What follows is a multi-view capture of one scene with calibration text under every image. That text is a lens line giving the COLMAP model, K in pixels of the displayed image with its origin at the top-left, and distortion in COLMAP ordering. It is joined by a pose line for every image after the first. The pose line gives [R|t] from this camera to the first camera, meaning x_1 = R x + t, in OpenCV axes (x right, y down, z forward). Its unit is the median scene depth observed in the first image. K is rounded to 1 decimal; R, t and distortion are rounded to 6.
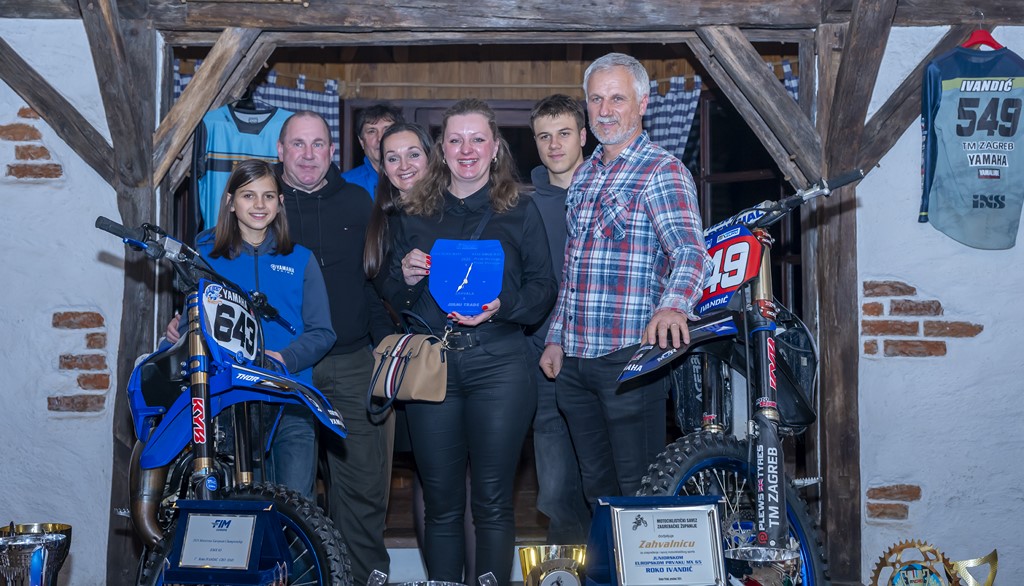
lens RADIAL K [[1361.1, 0, 508.6], [0, 1361.1, 247.7], [0, 0, 1]] dist [0.005903, -0.014073]
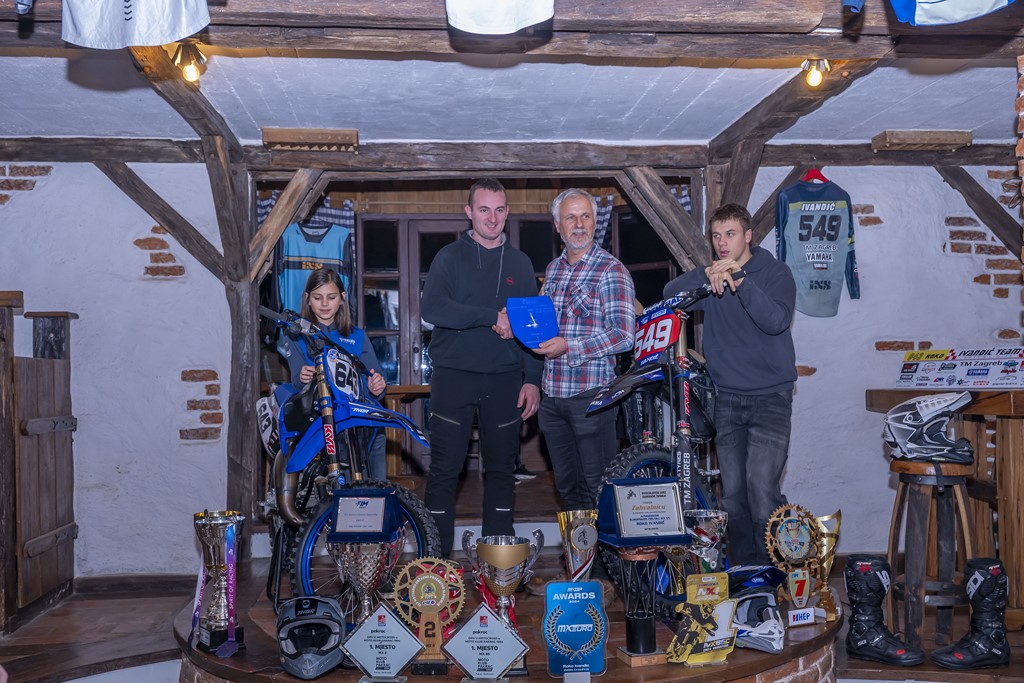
lens RADIAL K [[1024.3, 0, 516.5], [0, 1024.3, 347.7], [0, 0, 1]] dist [0.001481, 0.001540]
pose [[0.996872, -0.016256, 0.077345, -0.066785], [0.013810, 0.999391, 0.032053, -0.005613], [-0.077819, -0.030885, 0.996489, -0.094543]]
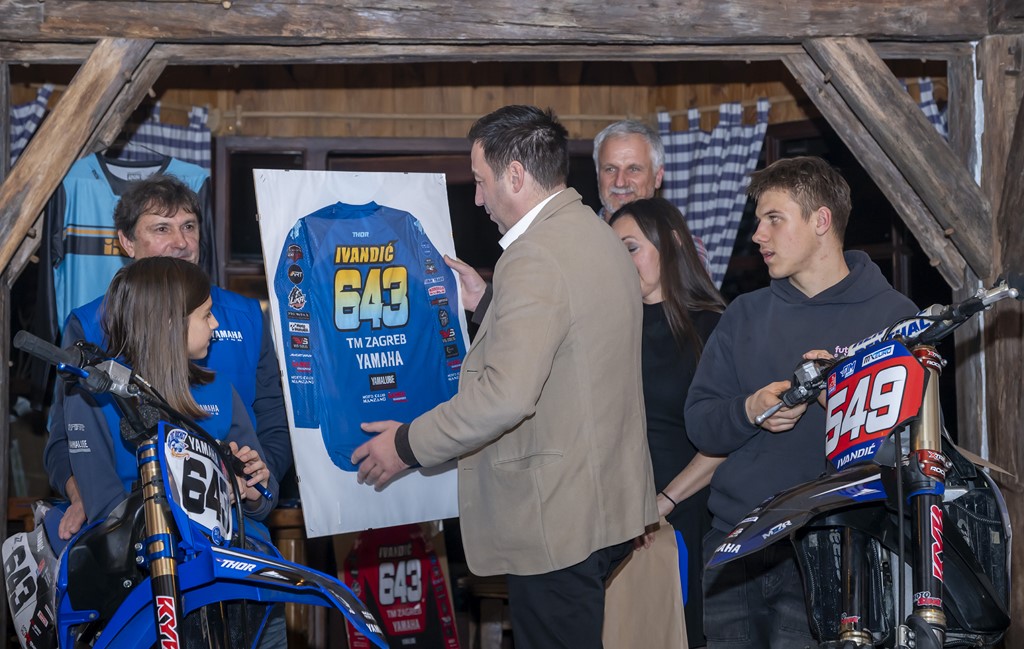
lens RADIAL K [[2188.3, 0, 478.1], [0, 2188.3, 286.0], [0, 0, 1]] dist [0.003276, 0.115106]
pose [[0.998713, -0.002835, 0.050631, -0.079859], [0.004520, 0.999438, -0.033207, -0.005049], [-0.050508, 0.033393, 0.998165, -0.069196]]
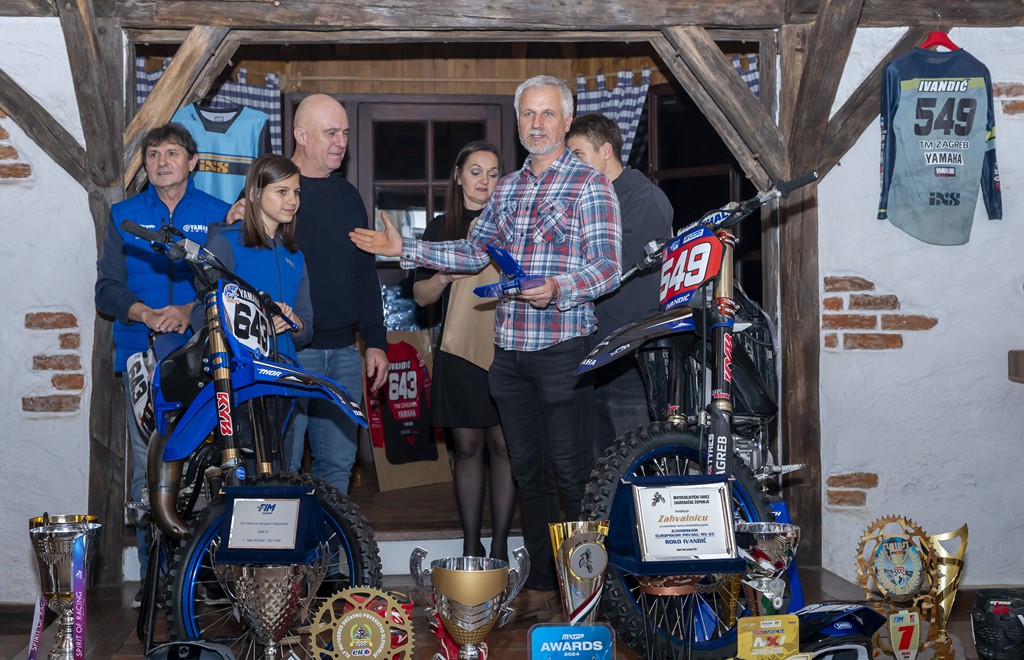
lens RADIAL K [[1439.8, 0, 493.6], [0, 1439.8, 303.9], [0, 0, 1]] dist [0.002156, -0.003464]
pose [[0.998245, -0.007458, 0.058754, -0.053375], [0.004958, 0.999081, 0.042582, -0.002479], [-0.059018, -0.042216, 0.997364, -0.072320]]
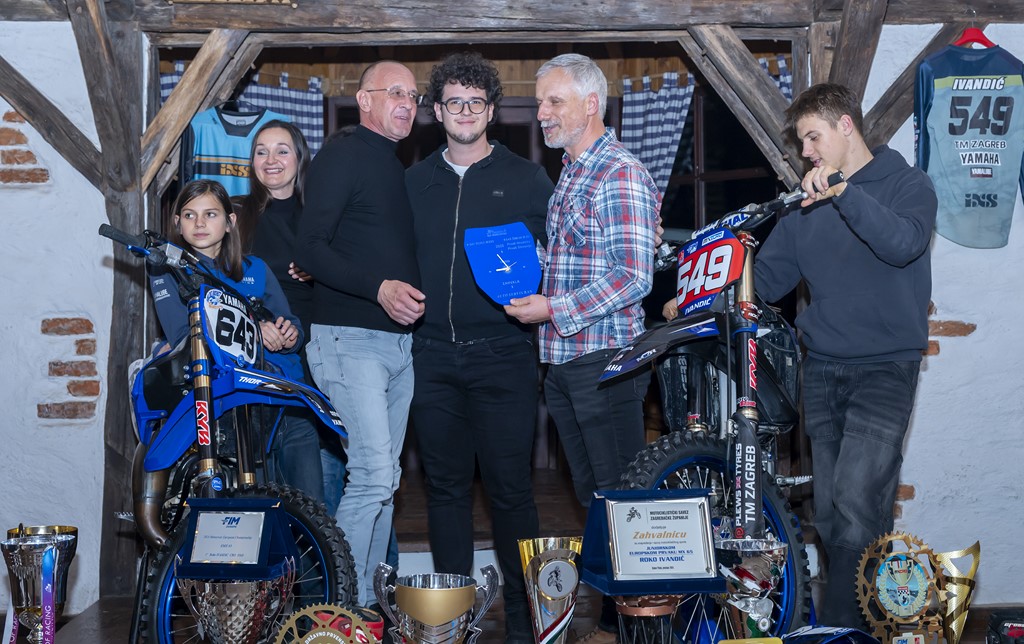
lens RADIAL K [[1443.2, 0, 516.0], [0, 1443.2, 267.2], [0, 0, 1]] dist [-0.000955, -0.001312]
pose [[0.999864, -0.007351, 0.014742, -0.004624], [0.007140, 0.999872, 0.014306, -0.002395], [-0.014846, -0.014198, 0.999789, -0.053737]]
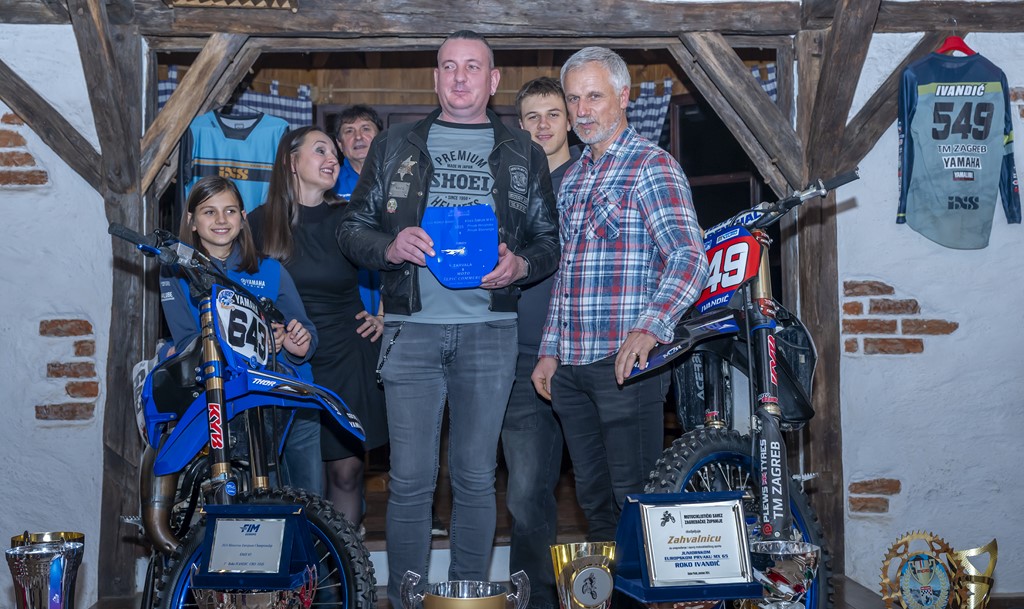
lens RADIAL K [[1348.4, 0, 532.8], [0, 1348.4, 254.2], [0, 0, 1]] dist [0.000149, 0.022154]
pose [[0.998322, -0.008095, 0.057330, -0.031746], [0.007998, 0.999966, 0.001915, 0.000469], [-0.057343, -0.001453, 0.998353, -0.001570]]
